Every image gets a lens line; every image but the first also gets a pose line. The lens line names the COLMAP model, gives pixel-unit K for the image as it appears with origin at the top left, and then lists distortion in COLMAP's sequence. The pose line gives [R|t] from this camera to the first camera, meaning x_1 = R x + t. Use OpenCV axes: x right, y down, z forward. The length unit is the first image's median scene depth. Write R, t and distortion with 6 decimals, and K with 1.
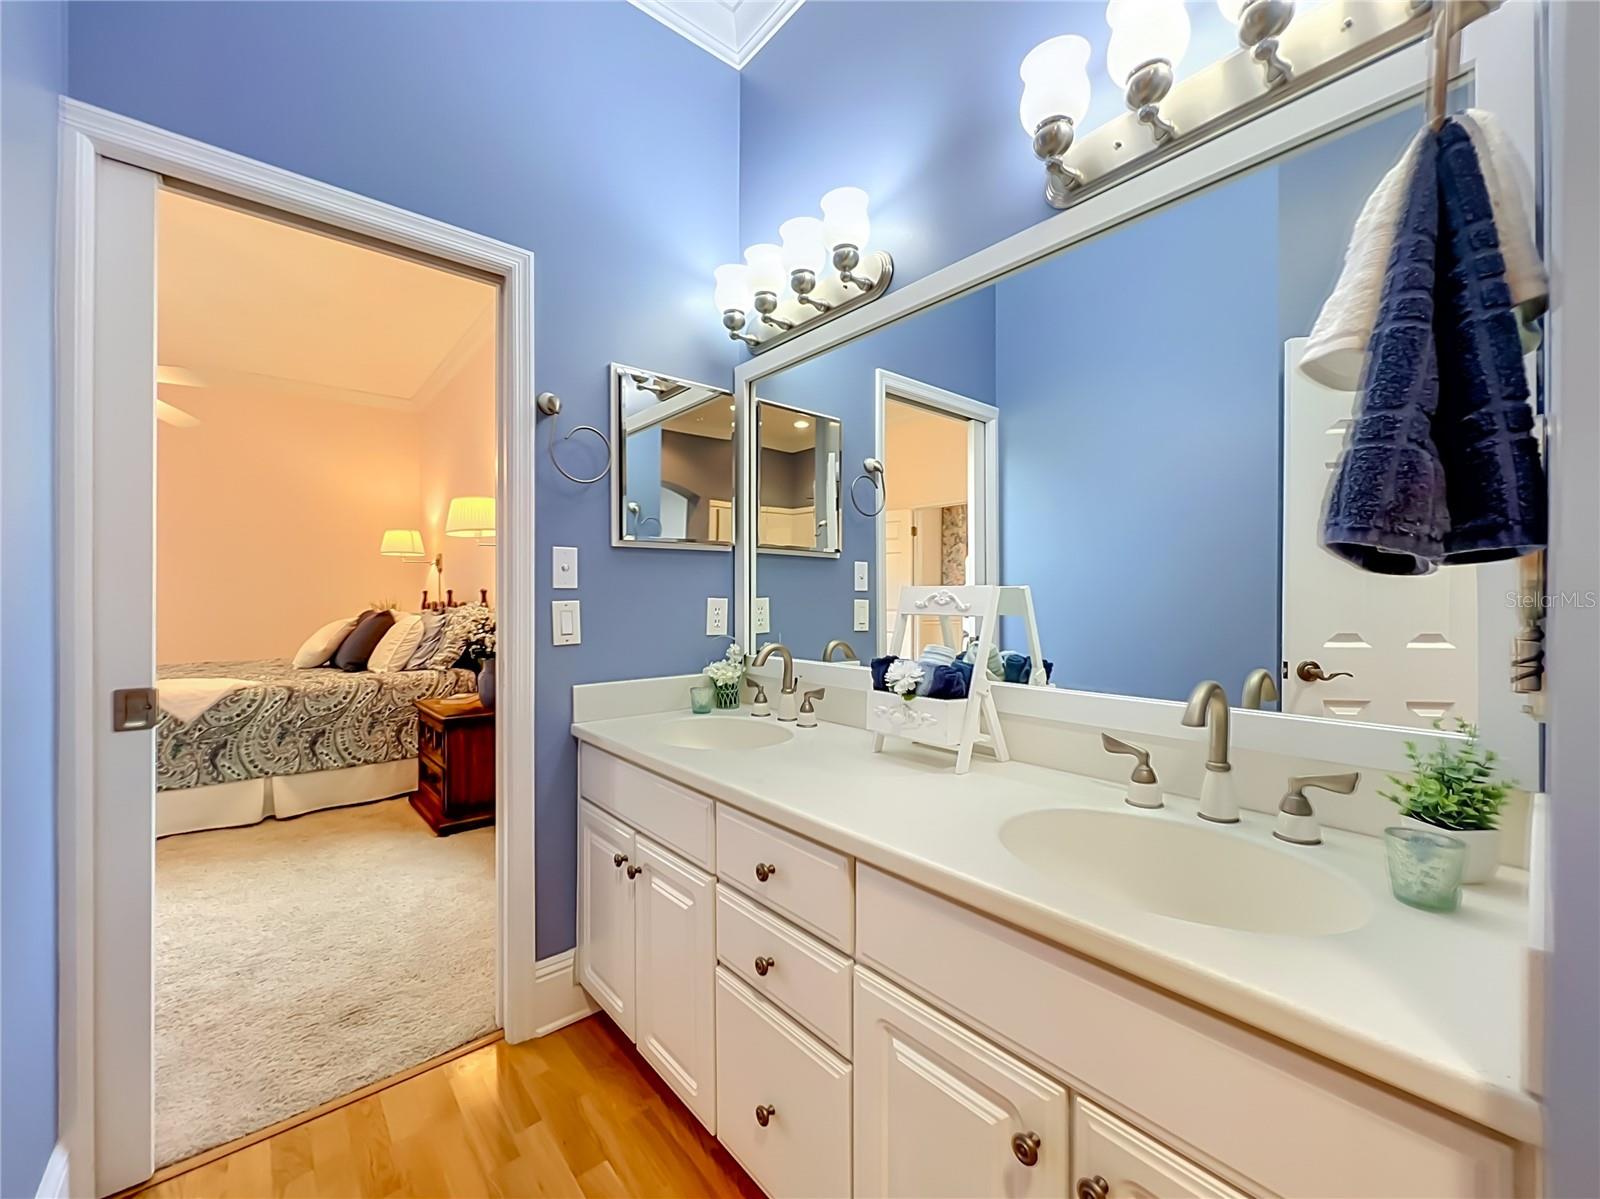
lens RADIAL K [[647.1, 0, 793.5], [0, 647.1, 593.7], [0, 0, 1]] dist [0.011066, -0.000419]
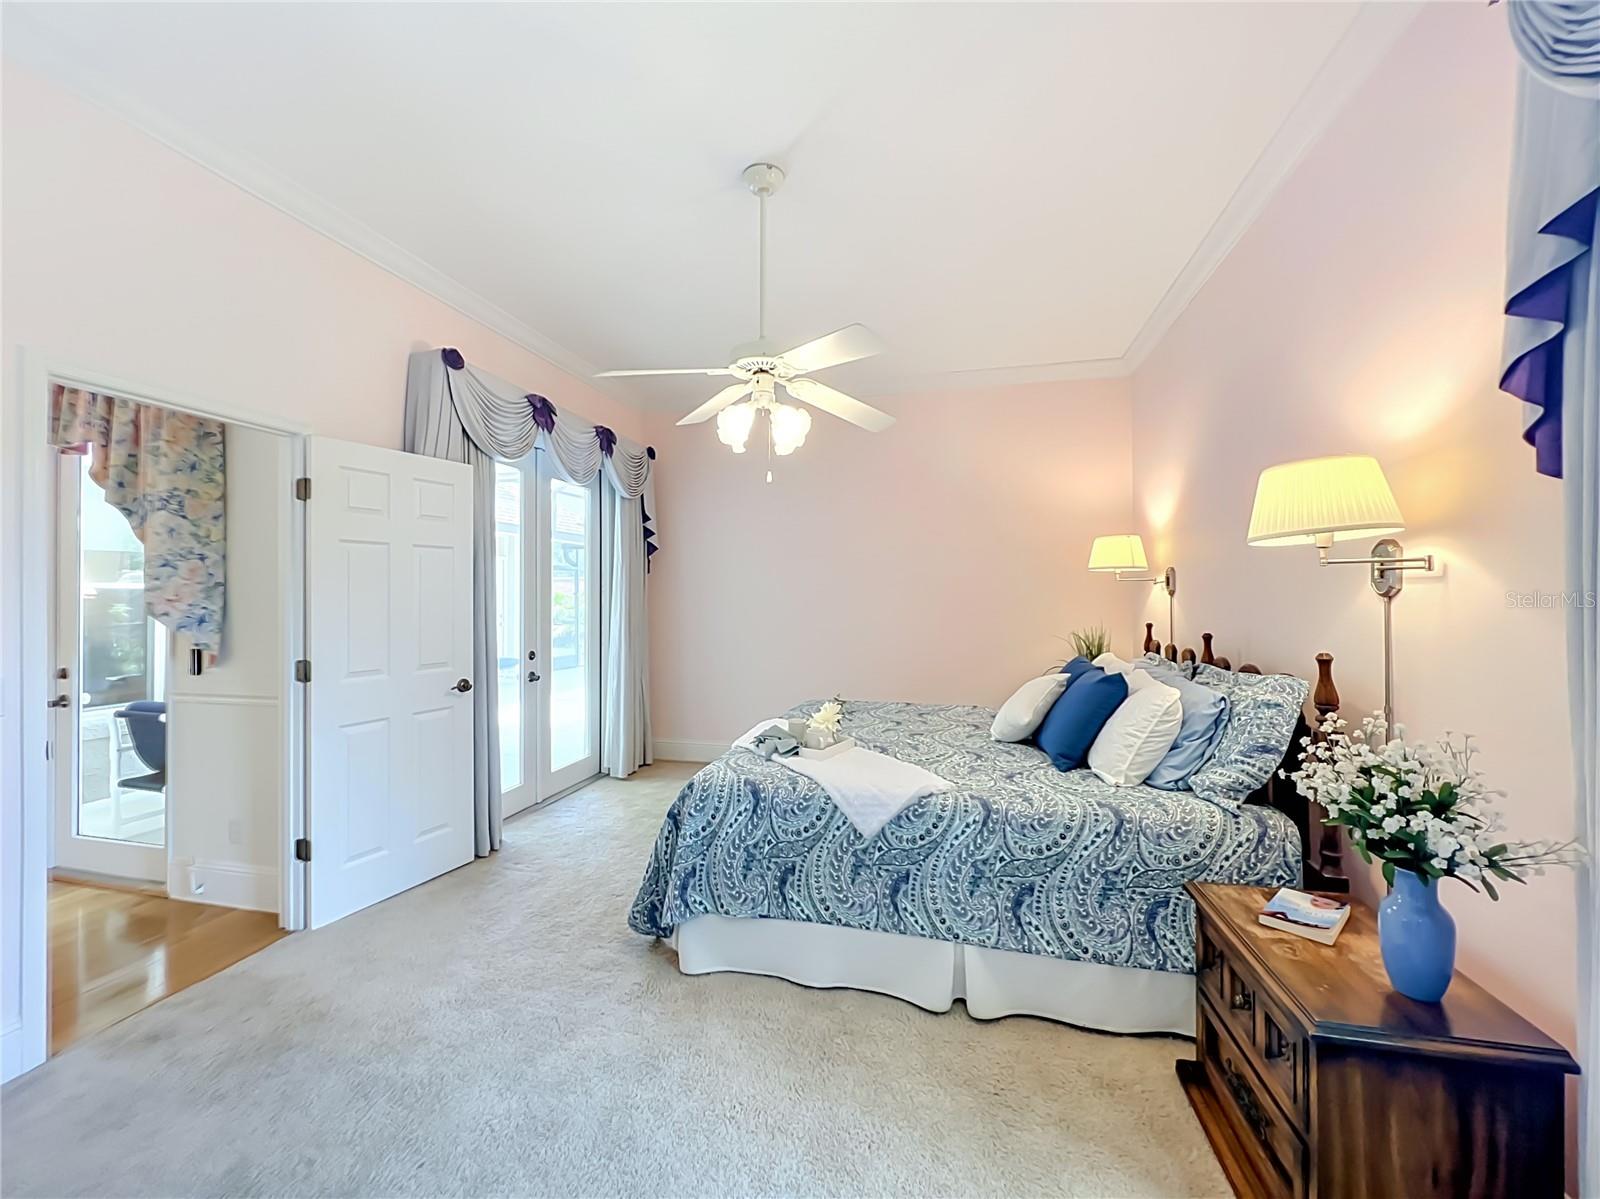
lens RADIAL K [[647.1, 0, 793.5], [0, 647.1, 593.7], [0, 0, 1]] dist [0.011066, -0.000419]
pose [[0.583236, 0.008612, -0.812257, -0.362957], [-0.004488, 0.999963, 0.007380, -0.060411], [0.812290, -0.000659, 0.583253, 0.468933]]
